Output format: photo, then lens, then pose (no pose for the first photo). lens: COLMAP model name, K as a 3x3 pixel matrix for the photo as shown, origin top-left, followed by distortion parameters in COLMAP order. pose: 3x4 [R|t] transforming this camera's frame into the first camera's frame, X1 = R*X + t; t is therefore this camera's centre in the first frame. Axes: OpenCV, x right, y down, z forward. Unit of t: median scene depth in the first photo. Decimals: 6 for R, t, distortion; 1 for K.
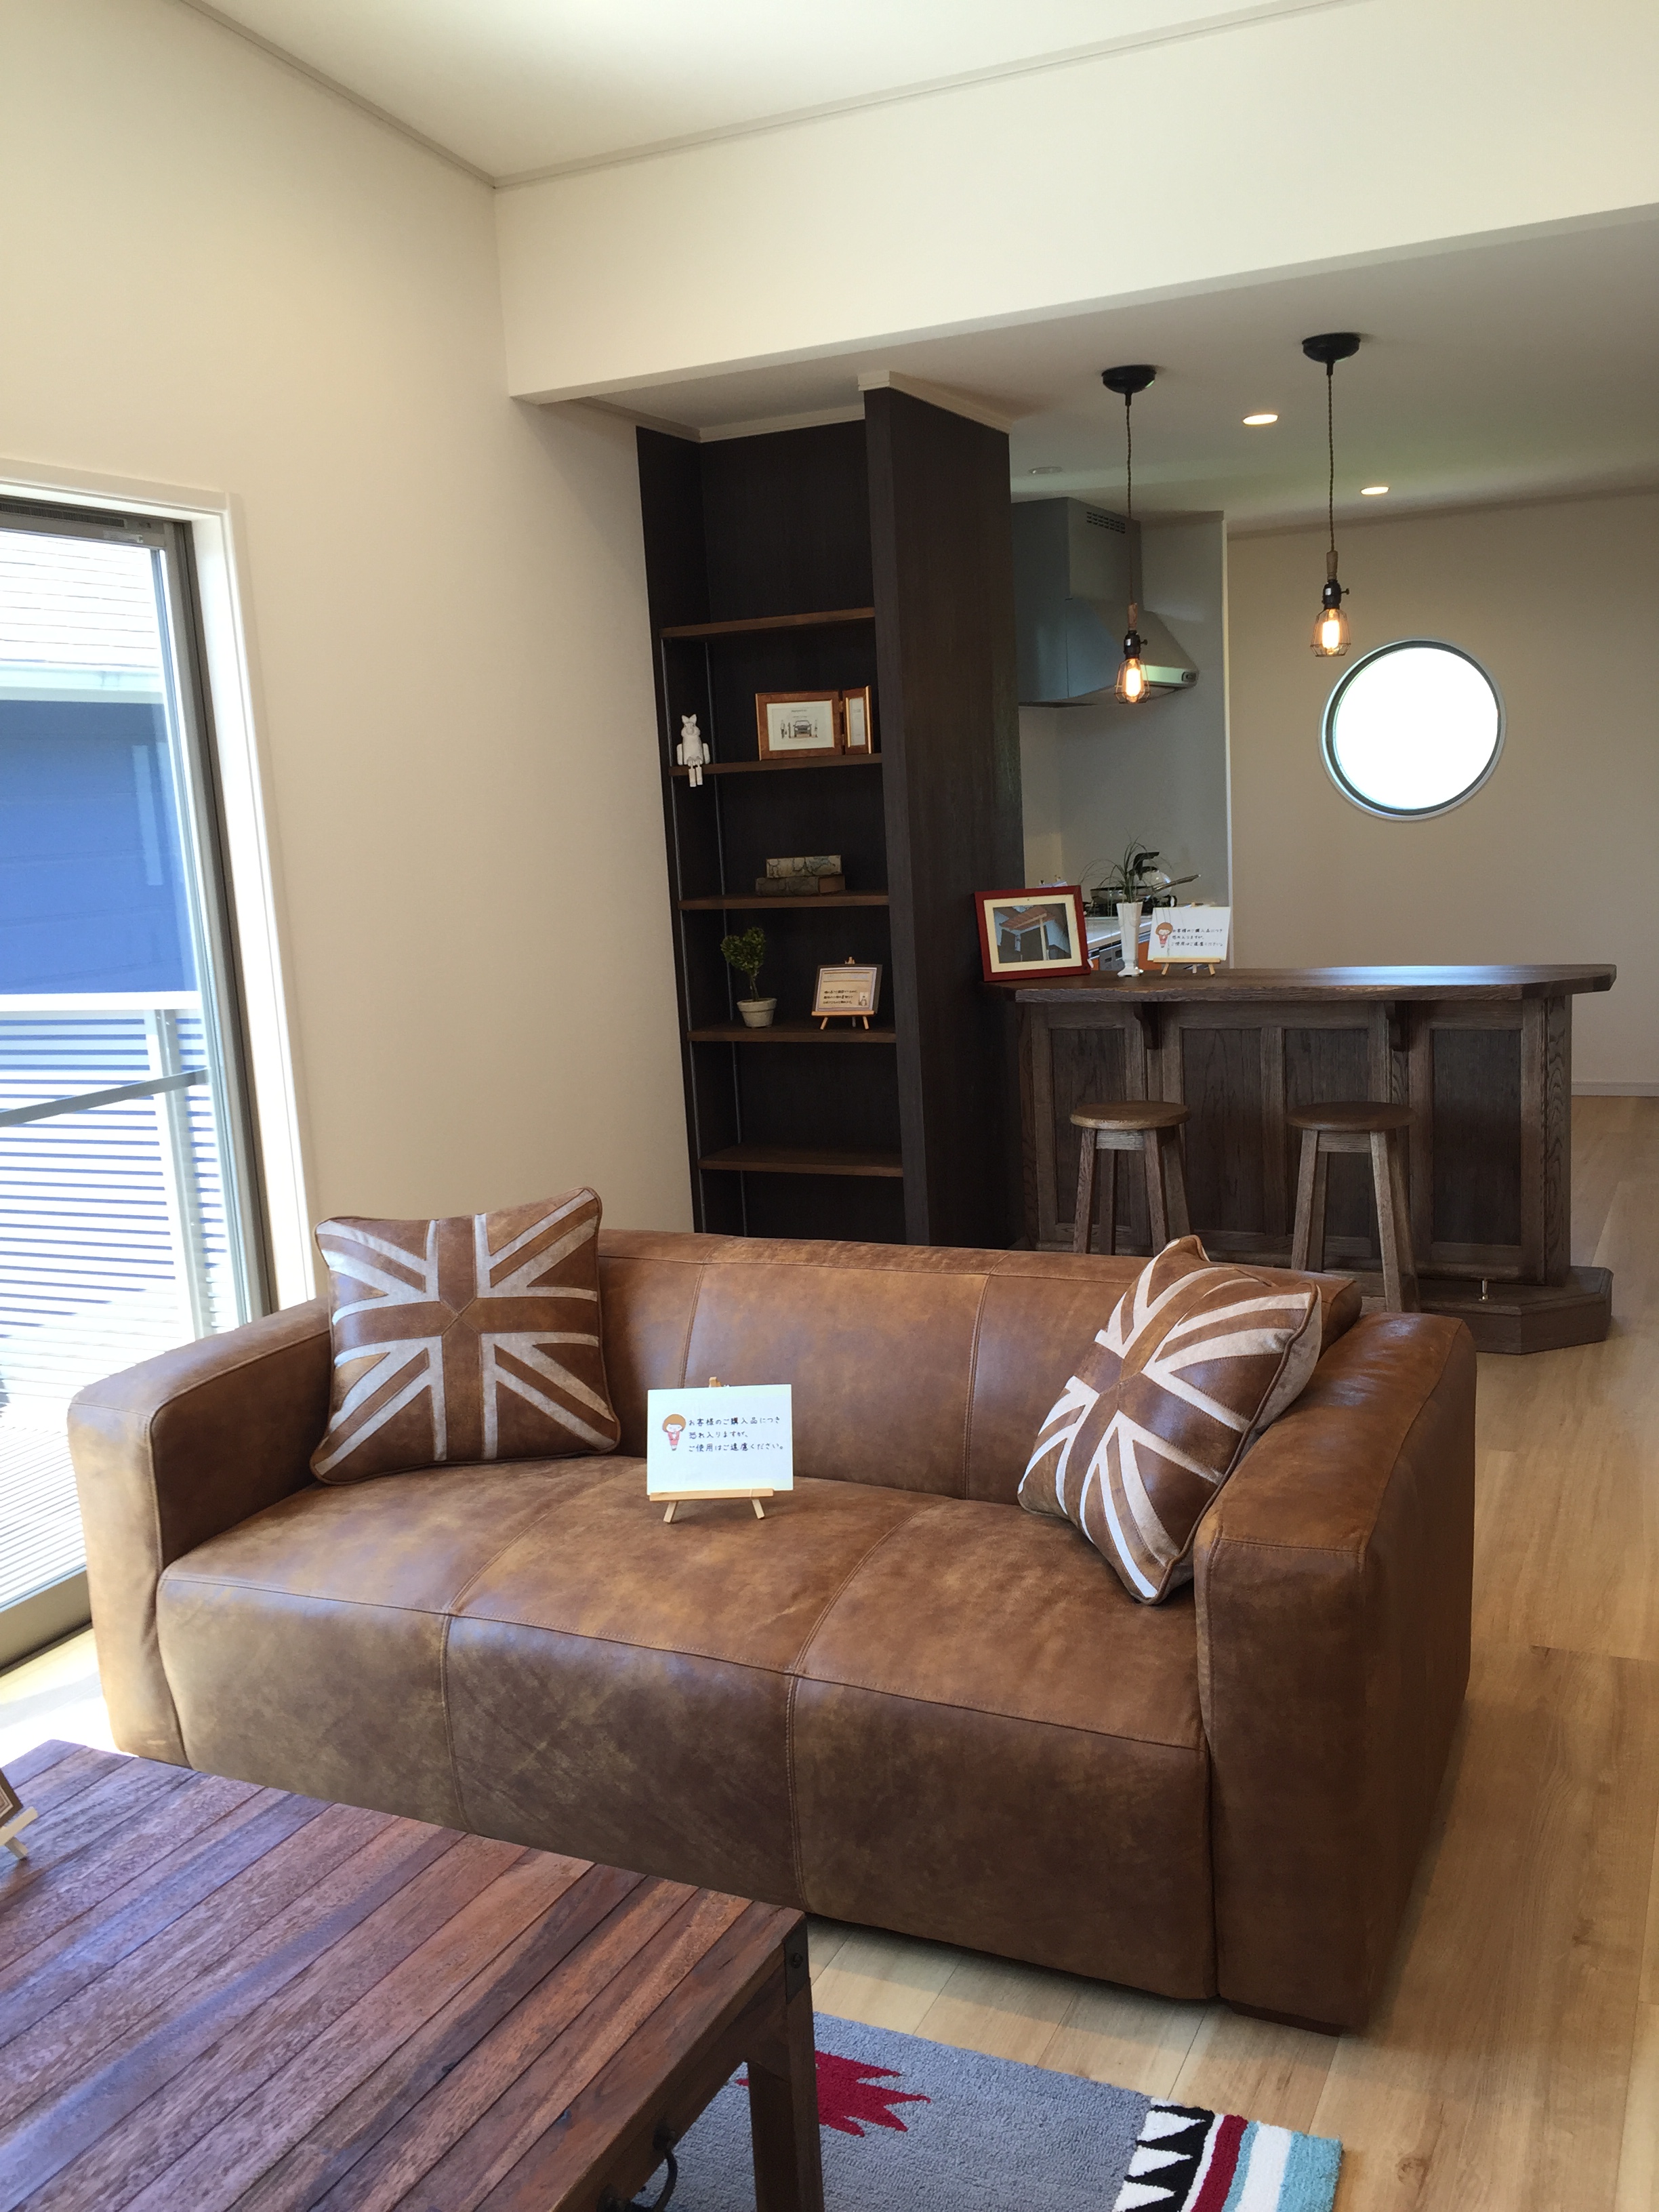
lens RADIAL K [[1891.9, 0, 832.4], [0, 1891.9, 1103.4], [0, 0, 1]] dist [0.039290, -0.006947]
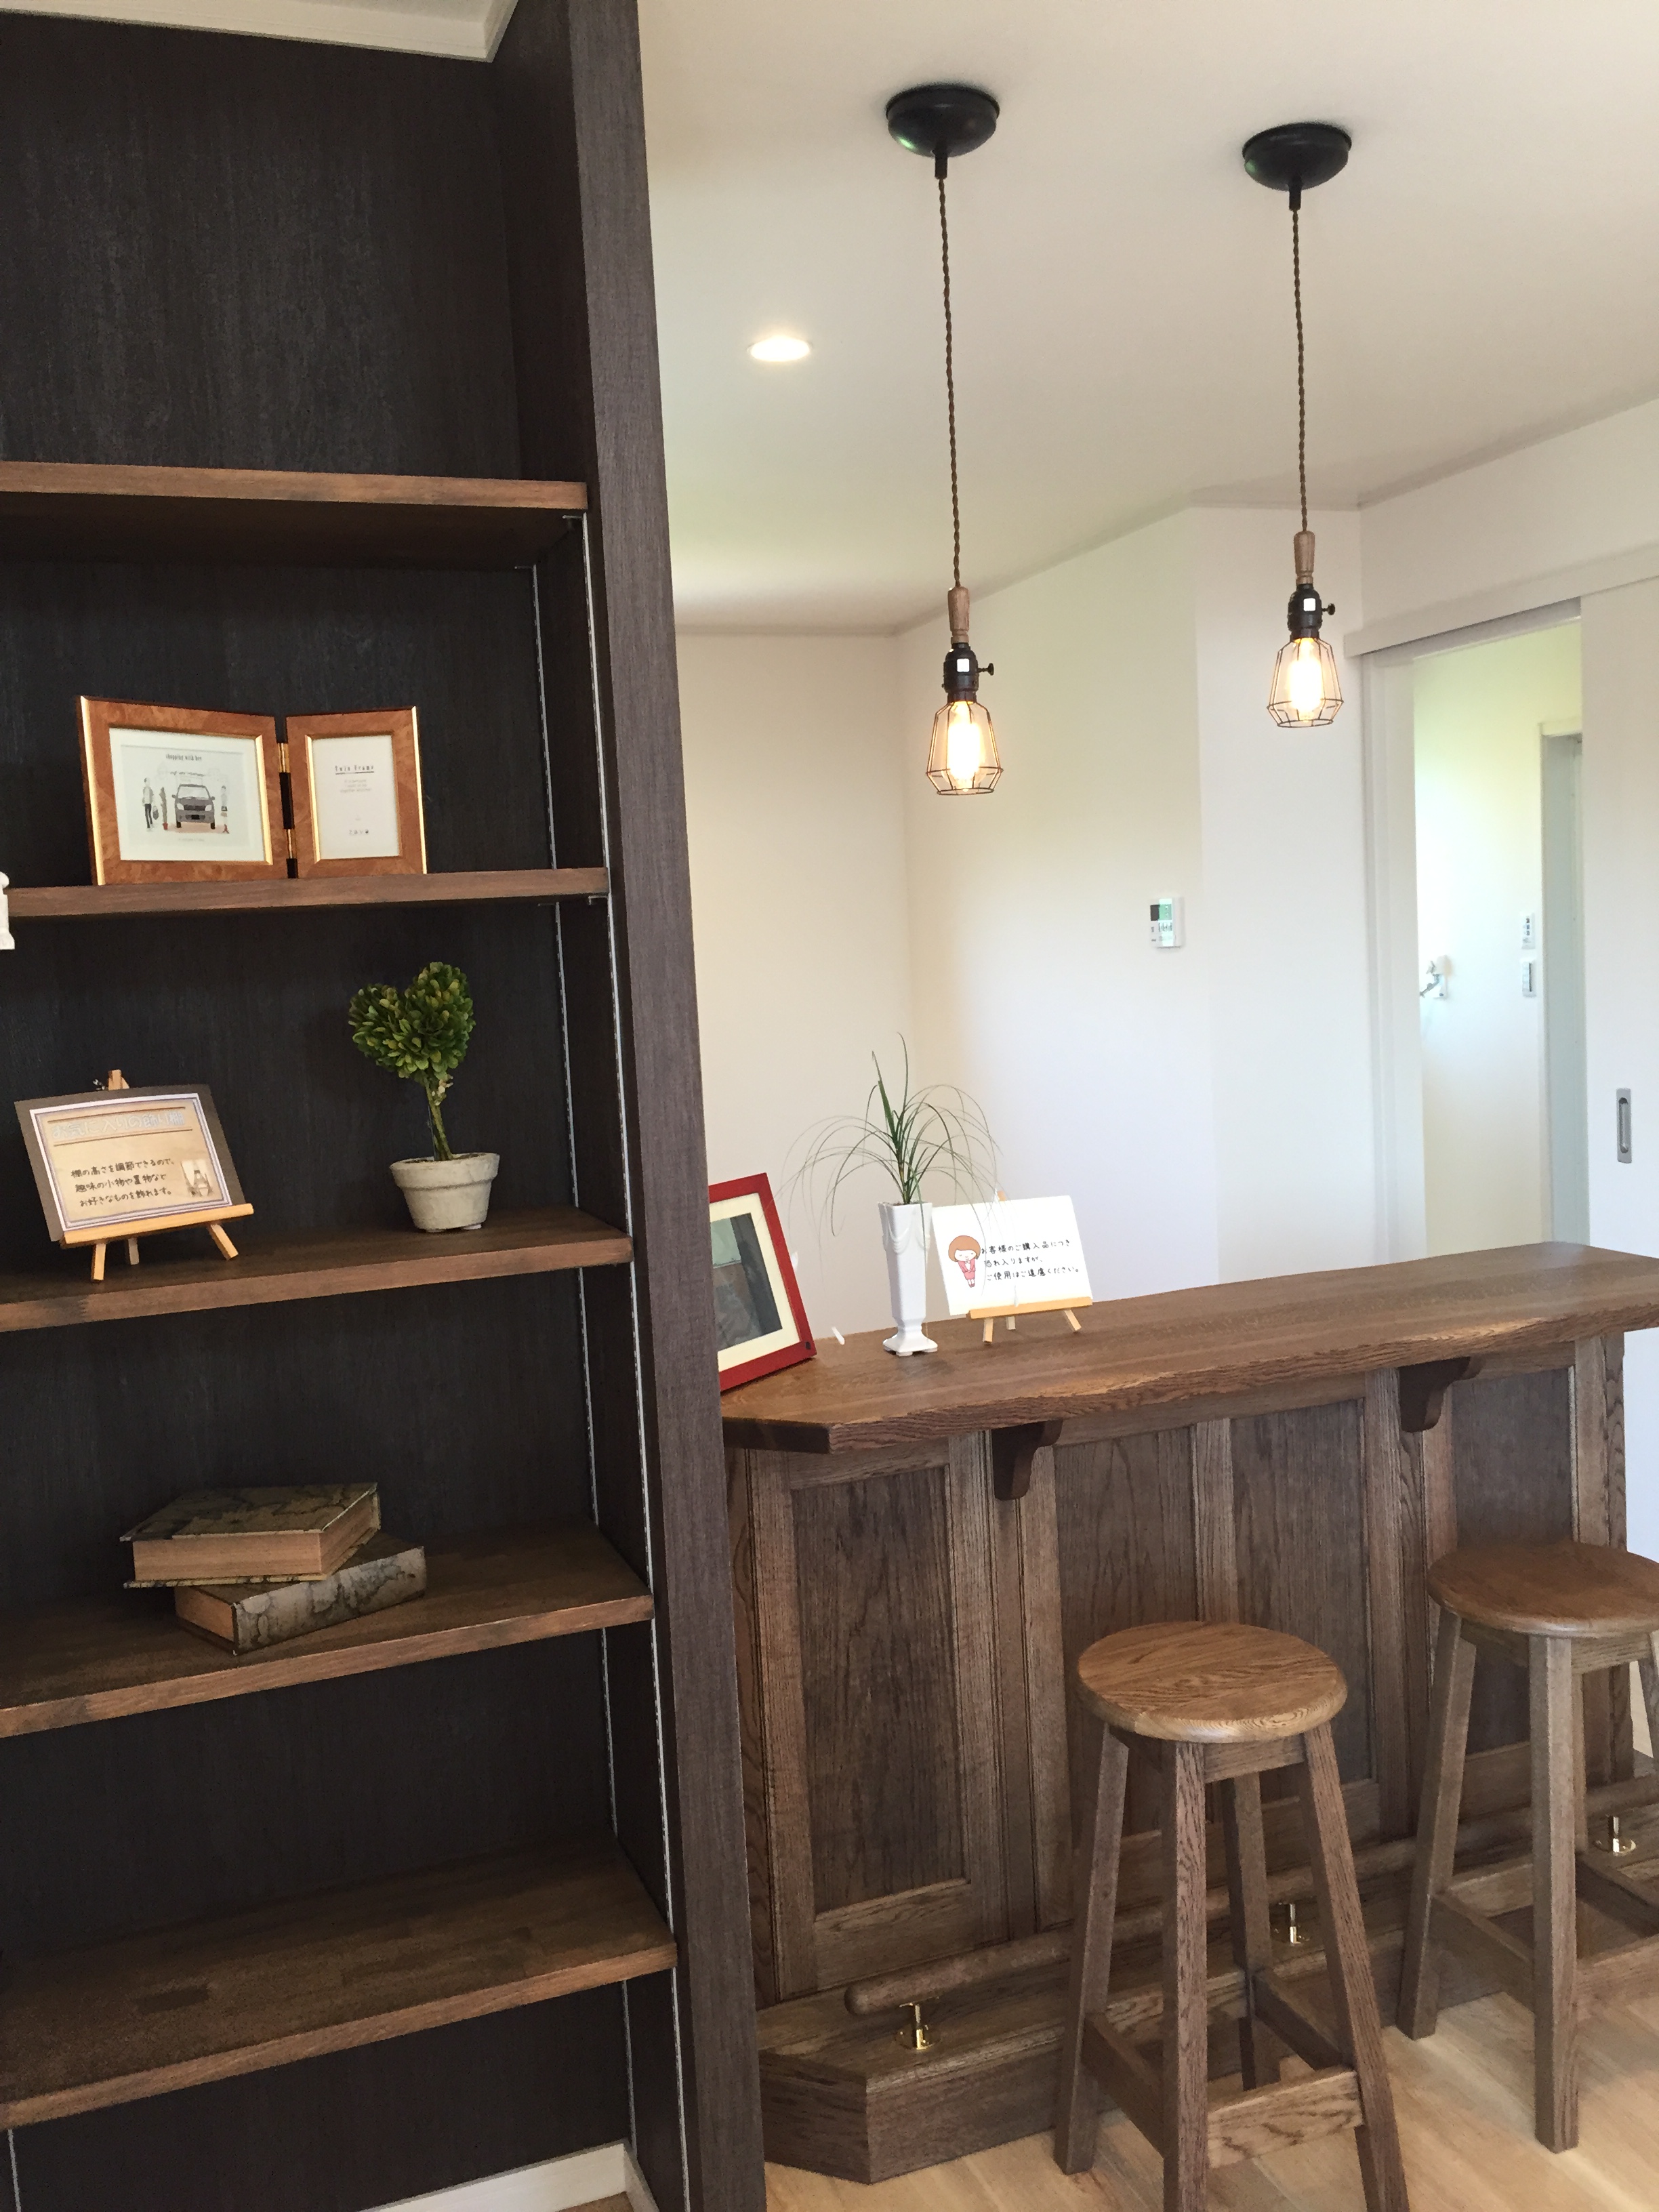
lens RADIAL K [[1891.9, 0, 828.7], [0, 1891.9, 1110.5], [0, 0, 1]] dist [0.039290, -0.006947]
pose [[0.683567, -0.047308, 0.728353, -0.211500], [0.128376, 0.990134, -0.056171, -0.105969], [-0.718509, 0.131899, 0.682896, 0.688776]]
